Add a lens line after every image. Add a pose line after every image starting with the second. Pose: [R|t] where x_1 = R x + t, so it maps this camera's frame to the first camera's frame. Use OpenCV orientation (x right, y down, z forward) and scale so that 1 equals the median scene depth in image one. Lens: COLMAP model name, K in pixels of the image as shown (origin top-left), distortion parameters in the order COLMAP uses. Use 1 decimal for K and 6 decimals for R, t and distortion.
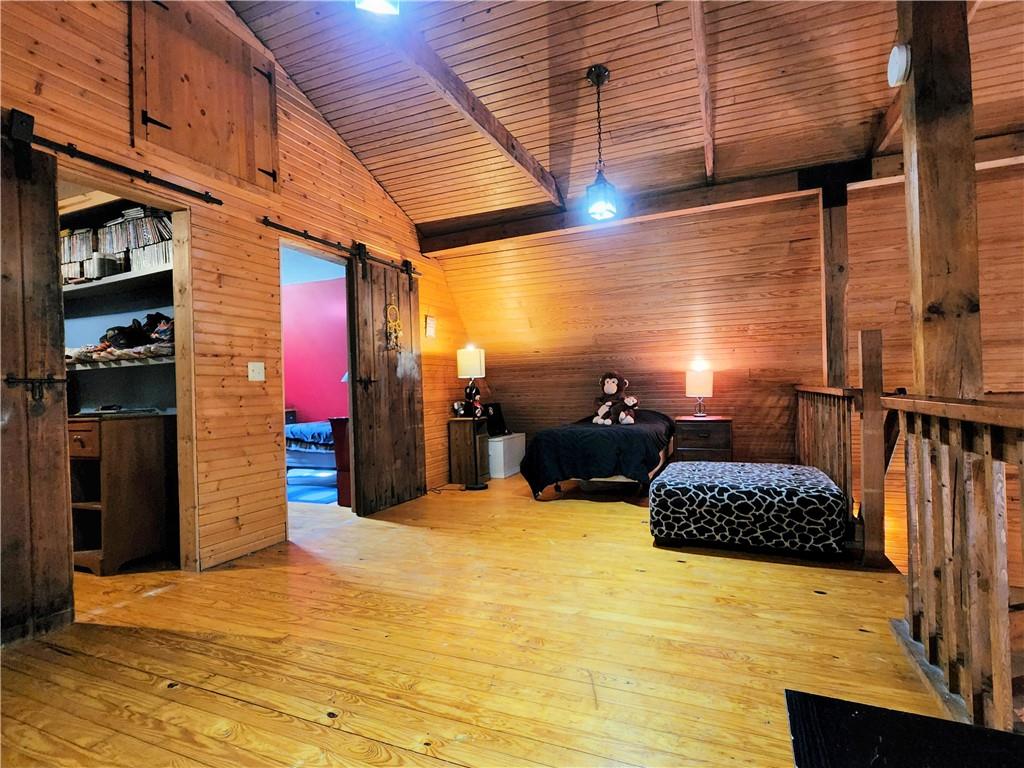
lens RADIAL K [[517.5, 0, 514.8], [0, 517.5, 387.6], [0, 0, 1]] dist [-0.000017, -0.000138]
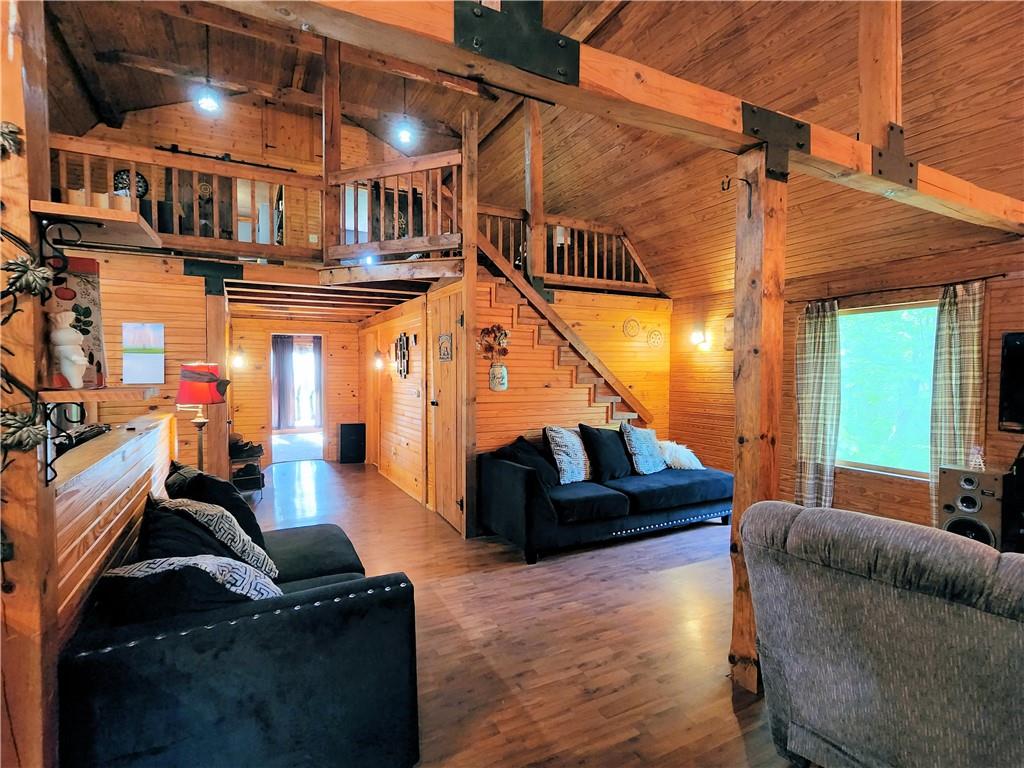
lens RADIAL K [[517.5, 0, 517.2], [0, 517.5, 386.6], [0, 0, 1]] dist [-0.000017, -0.000138]
pose [[0.779236, 0.047087, -0.624960, 1.855685], [-0.022471, 0.998632, 0.047223, 0.541797], [0.626328, -0.022754, 0.779227, -0.342998]]
